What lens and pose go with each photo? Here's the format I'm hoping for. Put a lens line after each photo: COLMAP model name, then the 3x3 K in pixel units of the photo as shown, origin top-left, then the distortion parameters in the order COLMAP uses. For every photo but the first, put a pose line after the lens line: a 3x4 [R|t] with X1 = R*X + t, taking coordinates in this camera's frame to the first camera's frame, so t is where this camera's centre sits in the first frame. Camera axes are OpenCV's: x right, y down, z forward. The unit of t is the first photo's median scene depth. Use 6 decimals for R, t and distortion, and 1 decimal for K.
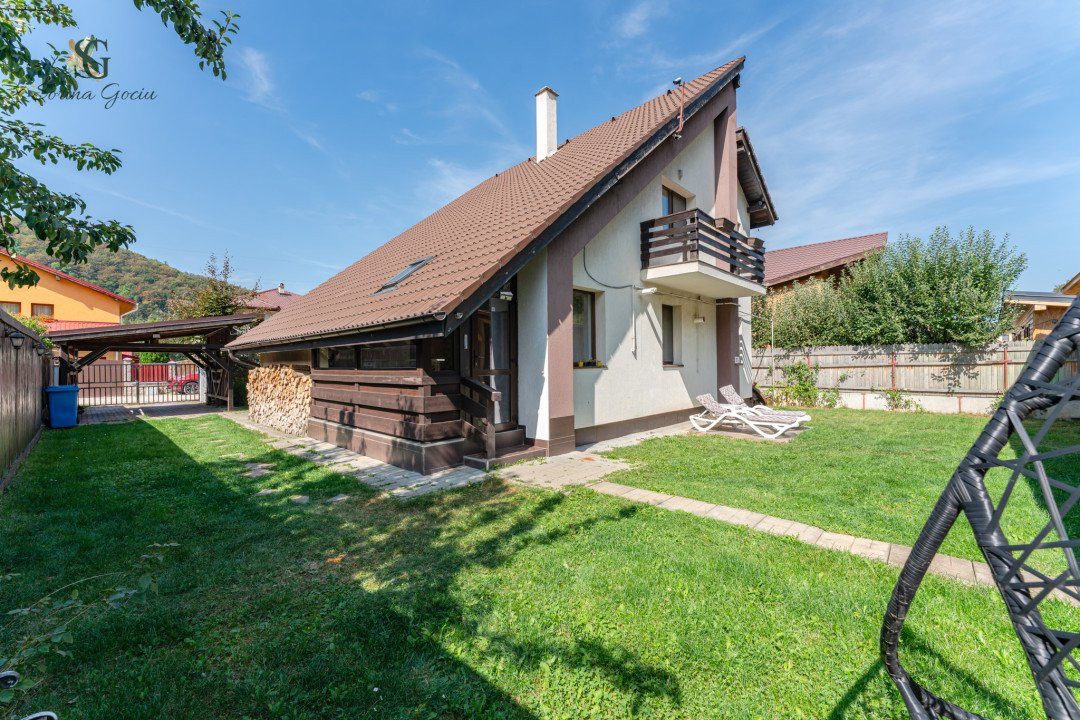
lens RADIAL K [[416.5, 0, 543.0], [0, 416.5, 362.8], [0, 0, 1]] dist [-0.006204, -0.000048]
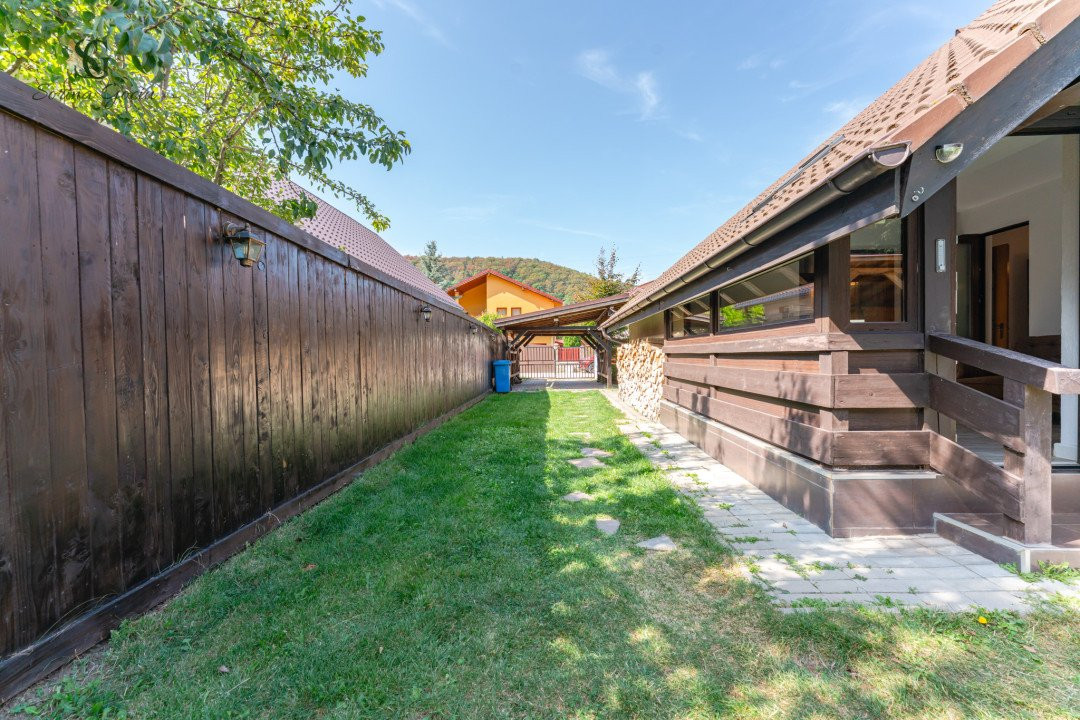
lens RADIAL K [[416.5, 0, 543.0], [0, 416.5, 362.8], [0, 0, 1]] dist [-0.006204, -0.000048]
pose [[0.651699, 0.012875, -0.758368, -0.133024], [0.011163, 0.999585, 0.026564, 0.049153], [0.758396, -0.025777, 0.651285, 0.410893]]
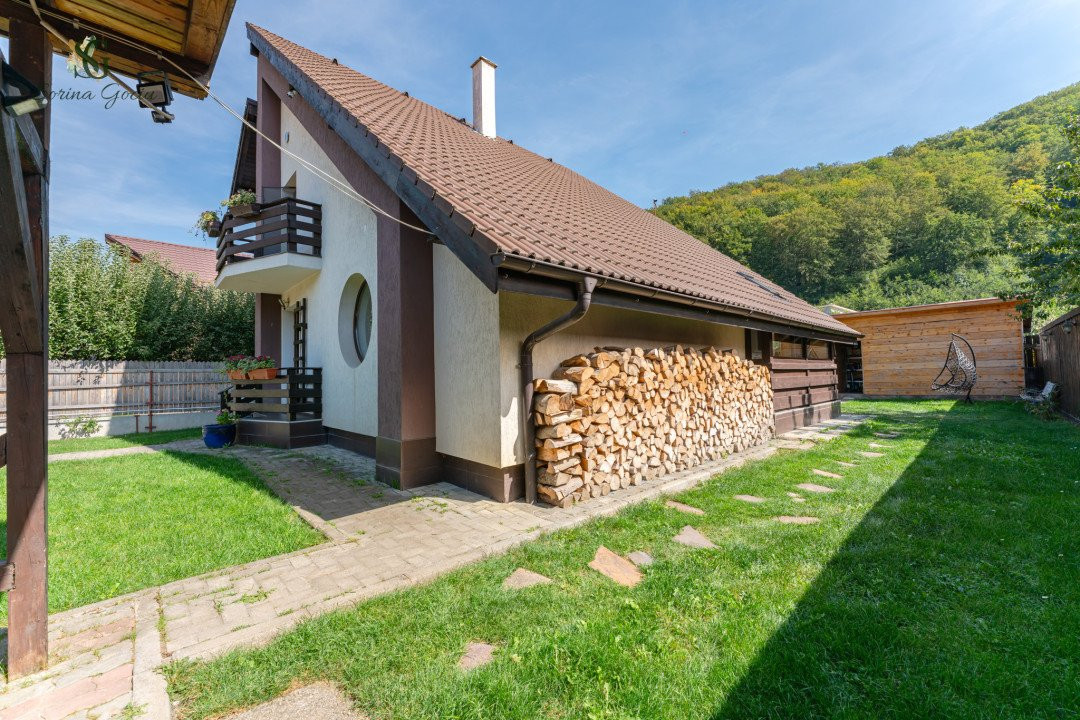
lens RADIAL K [[416.5, 0, 543.0], [0, 416.5, 362.8], [0, 0, 1]] dist [-0.006204, -0.000048]
pose [[0.084572, 0.037674, 0.995705, -2.118627], [0.015539, 0.999114, -0.039122, 0.075189], [-0.996296, 0.018781, 0.083912, 2.016663]]
